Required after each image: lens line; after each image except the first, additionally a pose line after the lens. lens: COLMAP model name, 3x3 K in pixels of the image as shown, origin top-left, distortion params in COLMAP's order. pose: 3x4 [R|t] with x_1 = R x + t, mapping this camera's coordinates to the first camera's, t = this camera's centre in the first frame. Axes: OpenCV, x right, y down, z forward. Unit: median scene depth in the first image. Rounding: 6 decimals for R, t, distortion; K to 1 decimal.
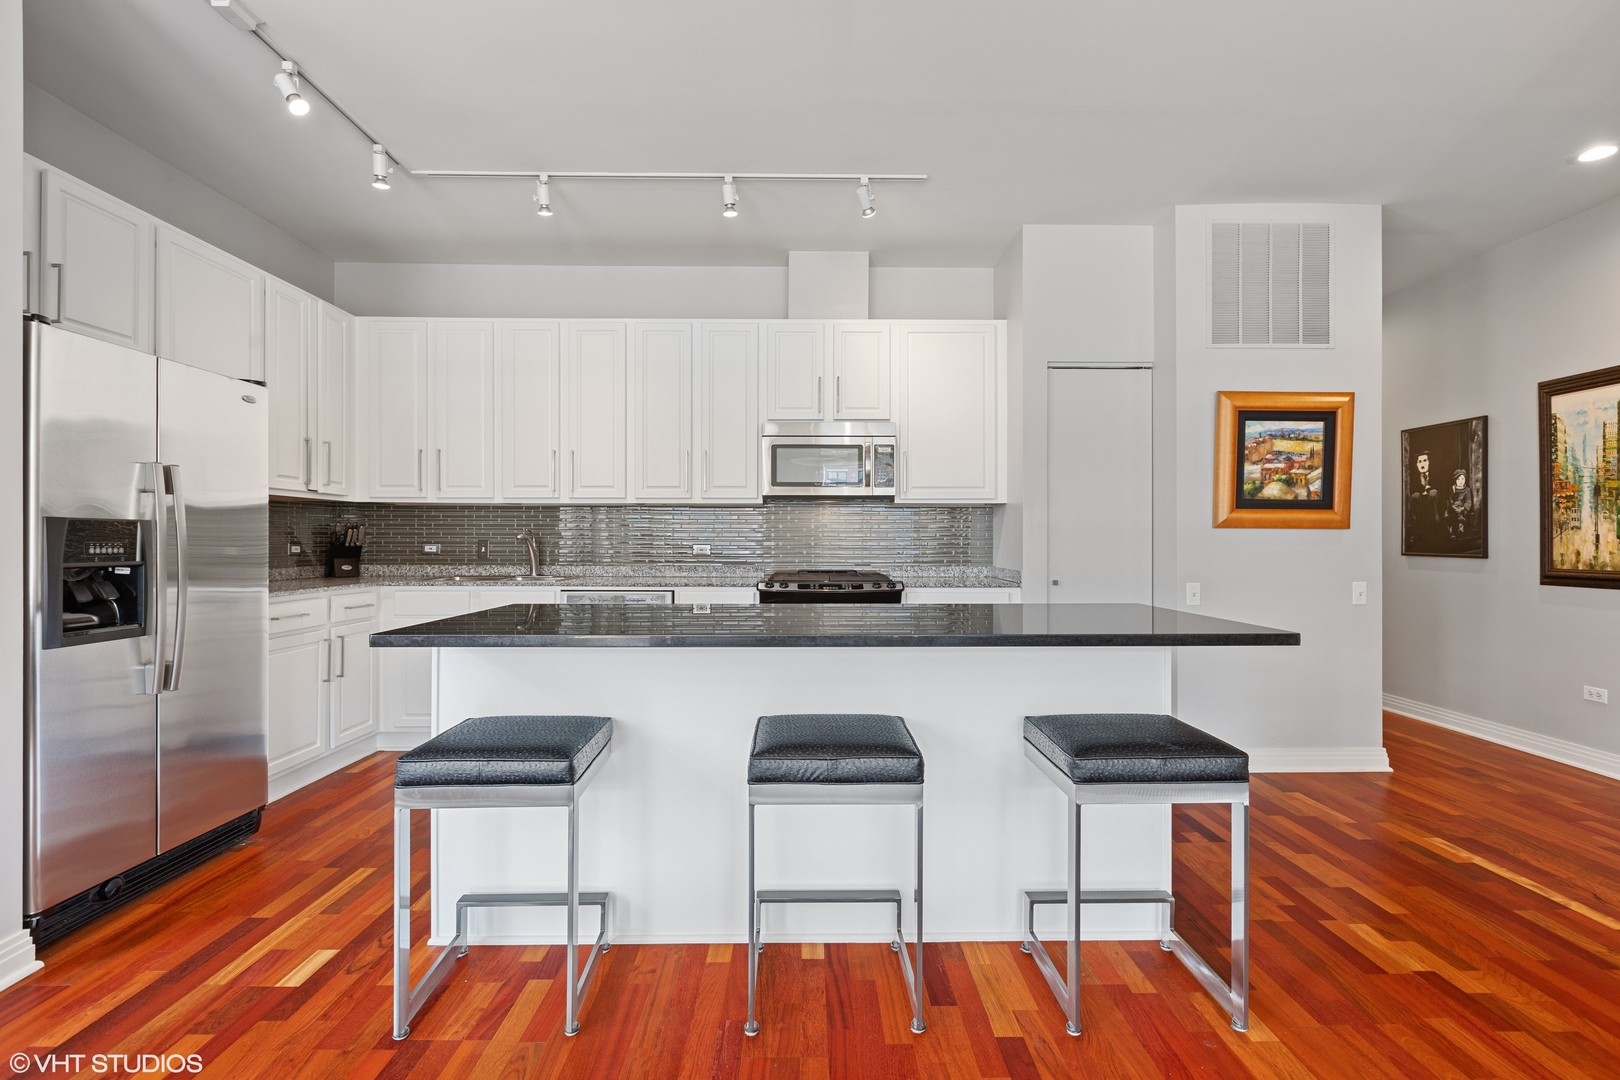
lens RADIAL K [[753.1, 0, 811.3], [0, 753.1, 541.6], [0, 0, 1]] dist [-0.006188, -0.000437]
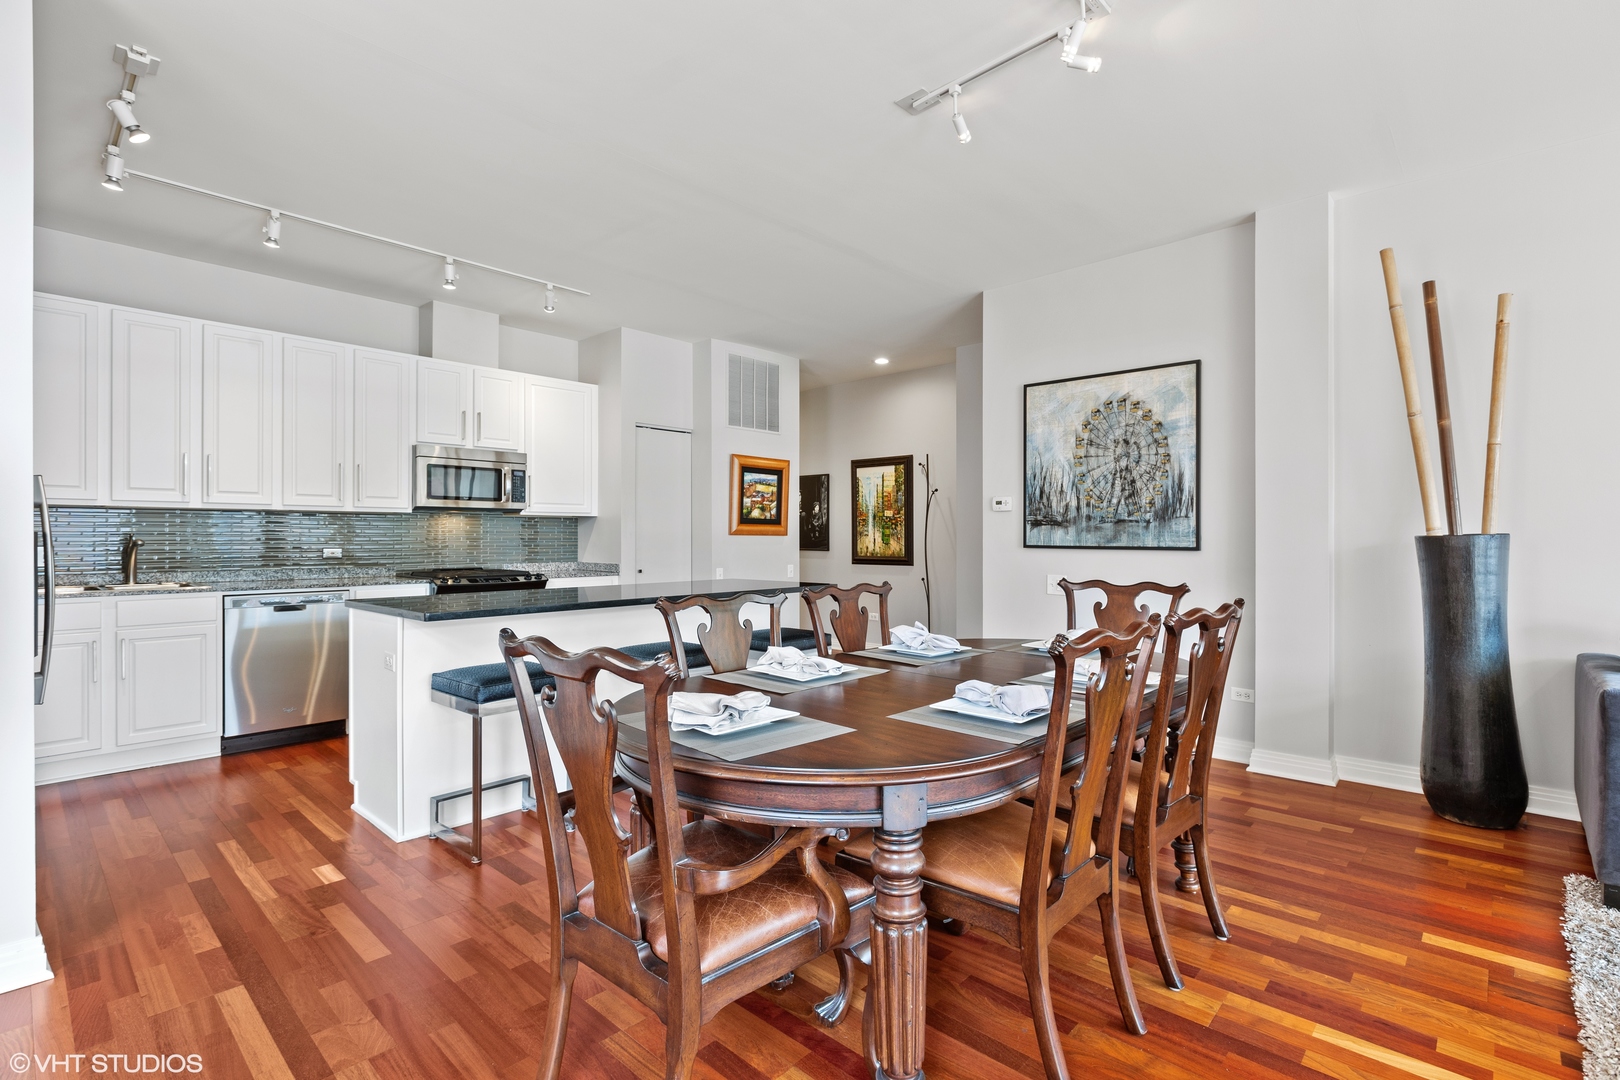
lens RADIAL K [[753.1, 0, 814.0], [0, 753.1, 536.8], [0, 0, 1]] dist [-0.006188, -0.000437]
pose [[0.682994, -0.000733, 0.730424, -0.549672], [0.002309, 0.999997, -0.001156, -0.011324], [-0.730421, 0.002477, 0.682993, -0.279137]]
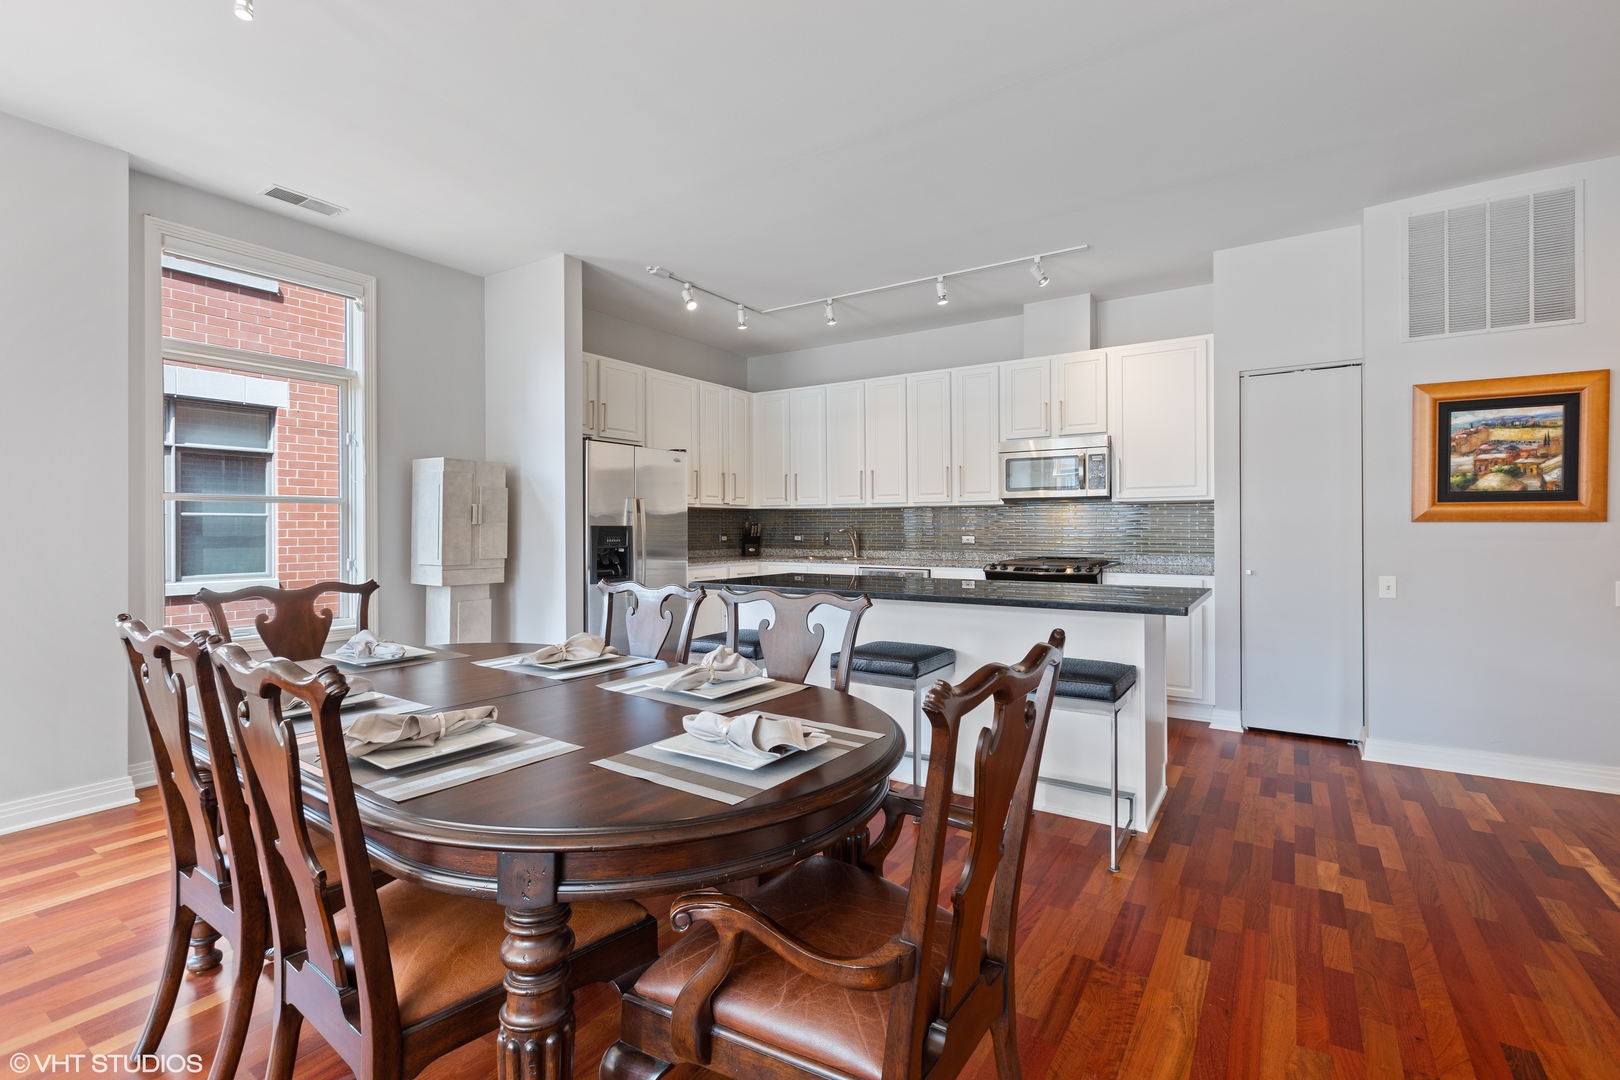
lens RADIAL K [[719.5, 0, 817.2], [0, 719.5, 526.1], [0, 0, 1]] dist [0.002042, -0.001836]
pose [[0.833766, -0.004910, -0.552096, 0.394197], [0.004113, 0.999988, -0.002683, -0.012655], [0.552103, -0.000034, 0.833776, -0.229918]]
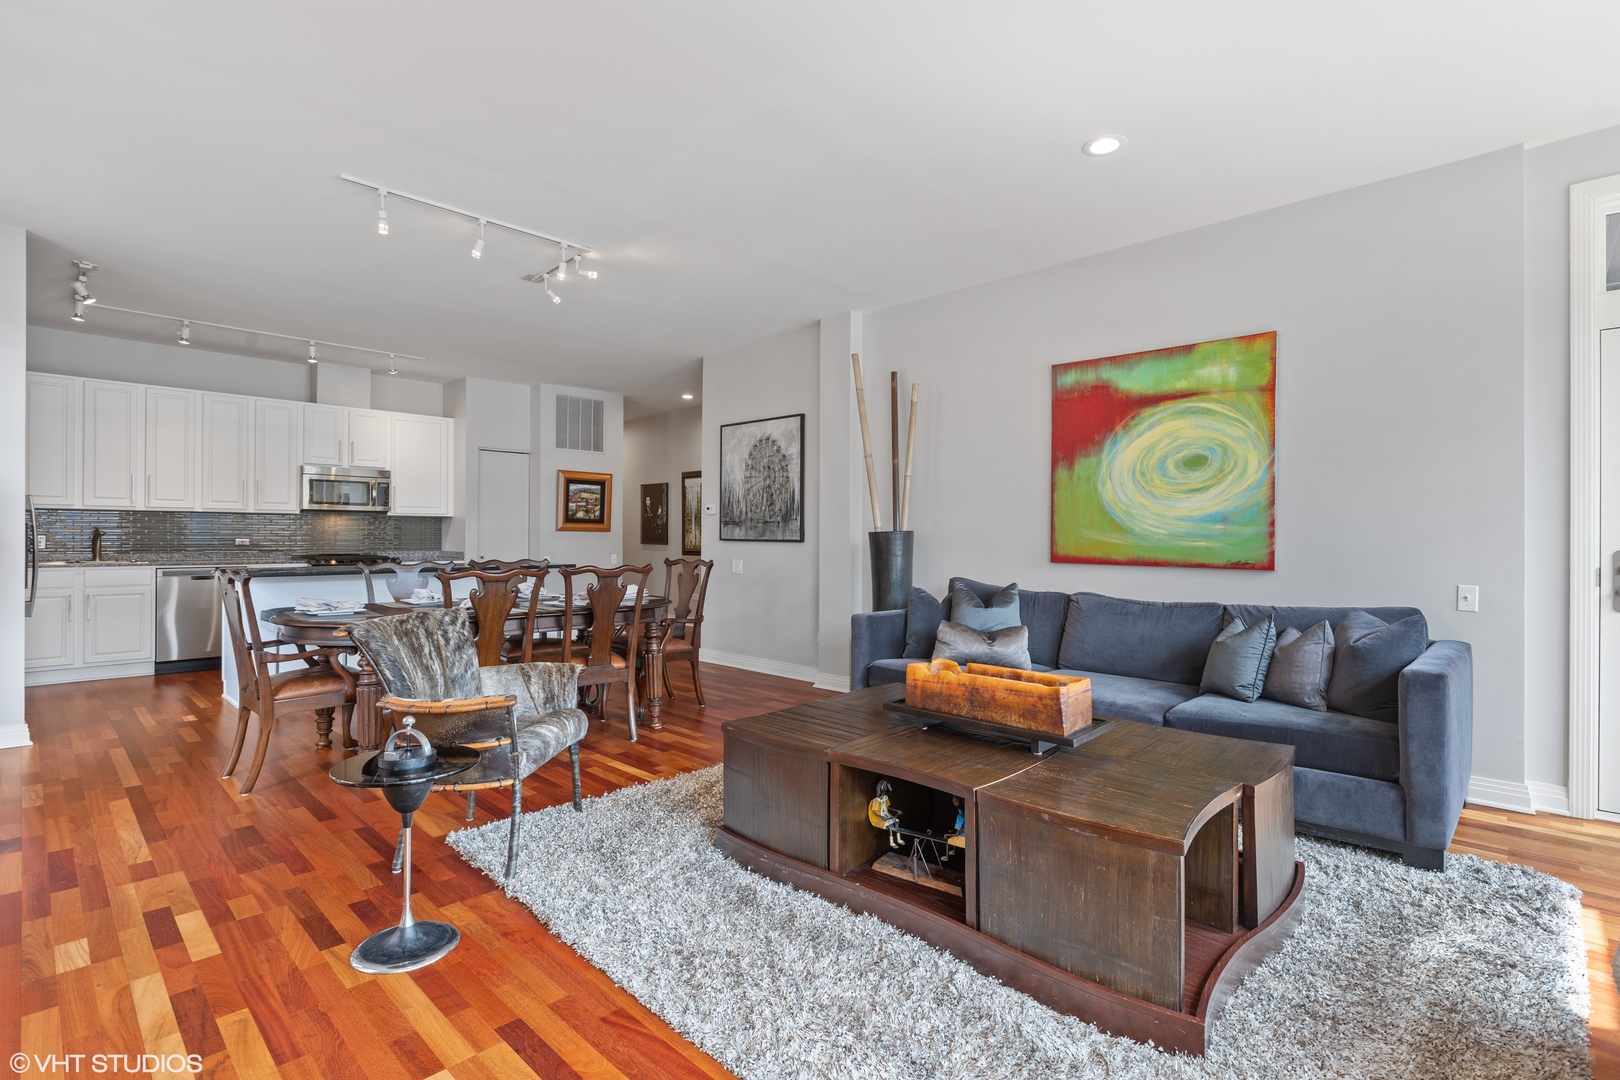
lens RADIAL K [[753.1, 0, 811.7], [0, 753.1, 534.5], [0, 0, 1]] dist [-0.006188, -0.000437]
pose [[0.693358, 0.003537, 0.720585, -0.529981], [-0.002392, 0.999994, -0.002607, -0.003545], [-0.720589, 0.000084, 0.693362, -1.060310]]
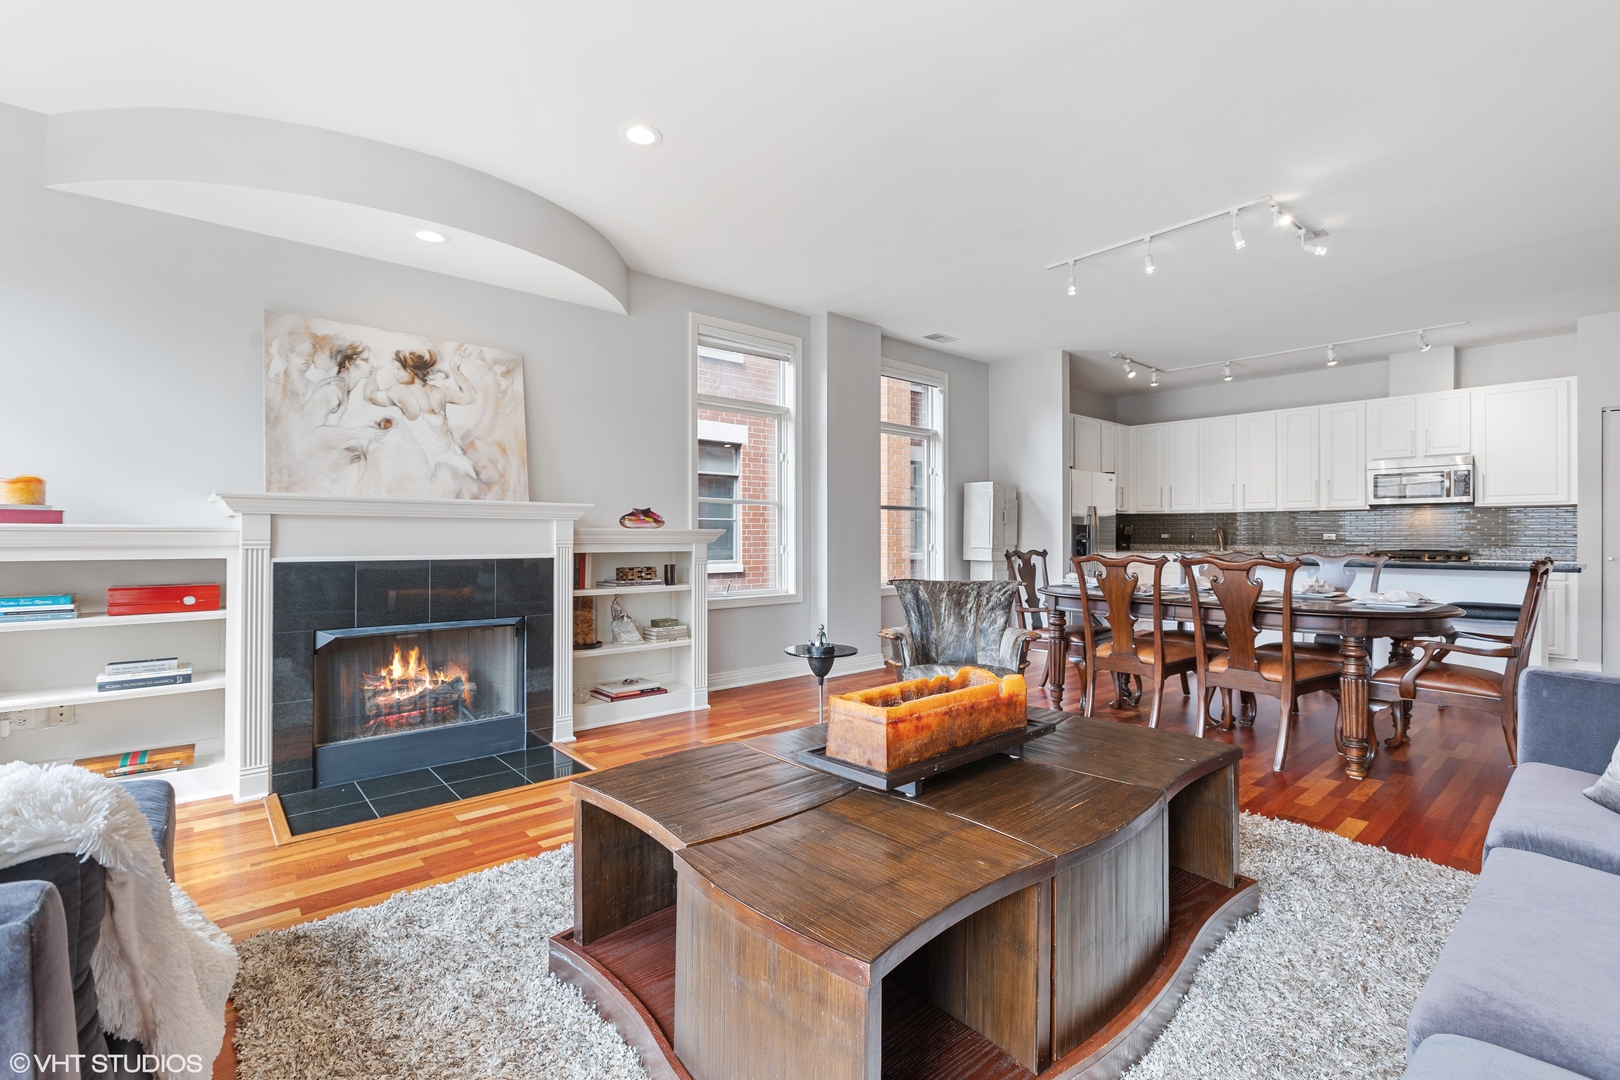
lens RADIAL K [[719.5, 0, 817.4], [0, 719.5, 530.4], [0, 0, 1]] dist [0.002042, -0.001836]
pose [[0.659079, -0.005323, -0.752055, 0.372137], [-0.000764, 0.999970, -0.007747, 0.011522], [0.752073, 0.005681, 0.659055, -1.104190]]
